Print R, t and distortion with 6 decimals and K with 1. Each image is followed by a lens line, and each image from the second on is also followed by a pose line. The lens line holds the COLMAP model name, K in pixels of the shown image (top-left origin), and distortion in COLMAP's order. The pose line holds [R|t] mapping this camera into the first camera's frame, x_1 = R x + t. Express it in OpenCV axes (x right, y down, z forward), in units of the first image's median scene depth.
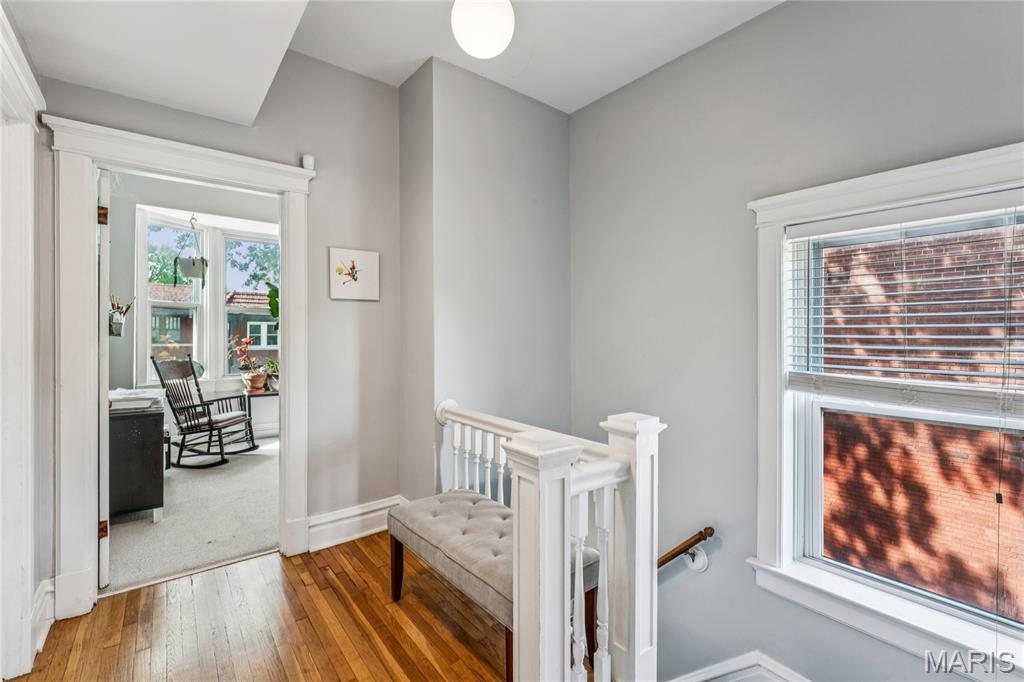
lens RADIAL K [[457.1, 0, 519.1], [0, 457.1, 336.6], [0, 0, 1]] dist [-0.003648, -0.000149]
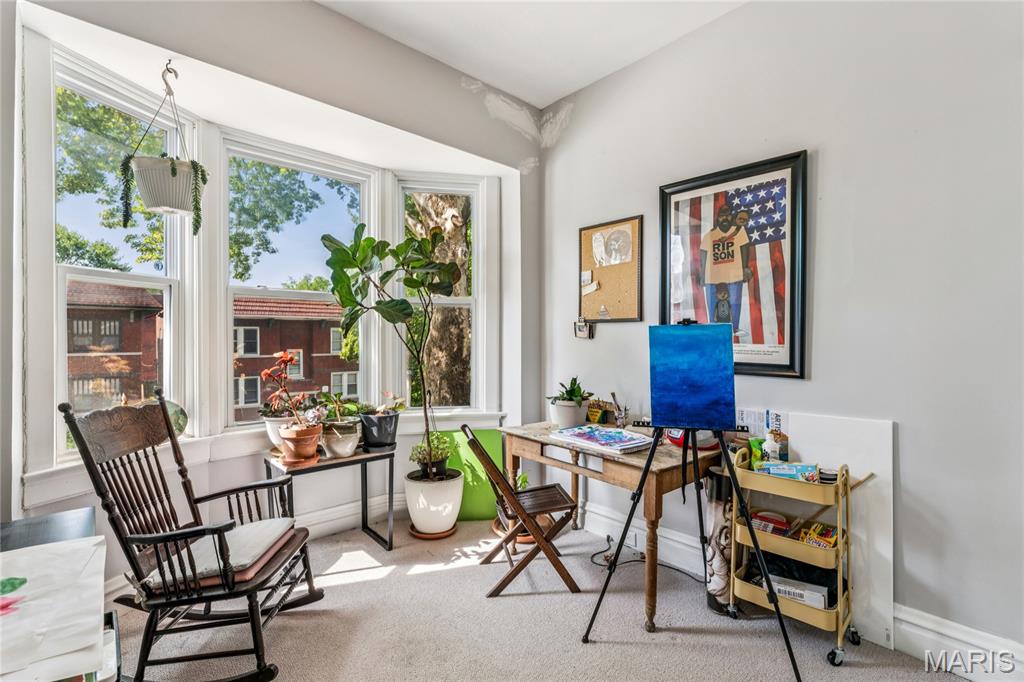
lens RADIAL K [[457.1, 0, 505.1], [0, 457.1, 340.6], [0, 0, 1]] dist [-0.003648, -0.000149]
pose [[0.997758, -0.004287, 0.066792, -0.420131], [0.004409, 0.999989, -0.001678, -0.005345], [-0.066785, 0.001968, 0.997765, 0.540387]]
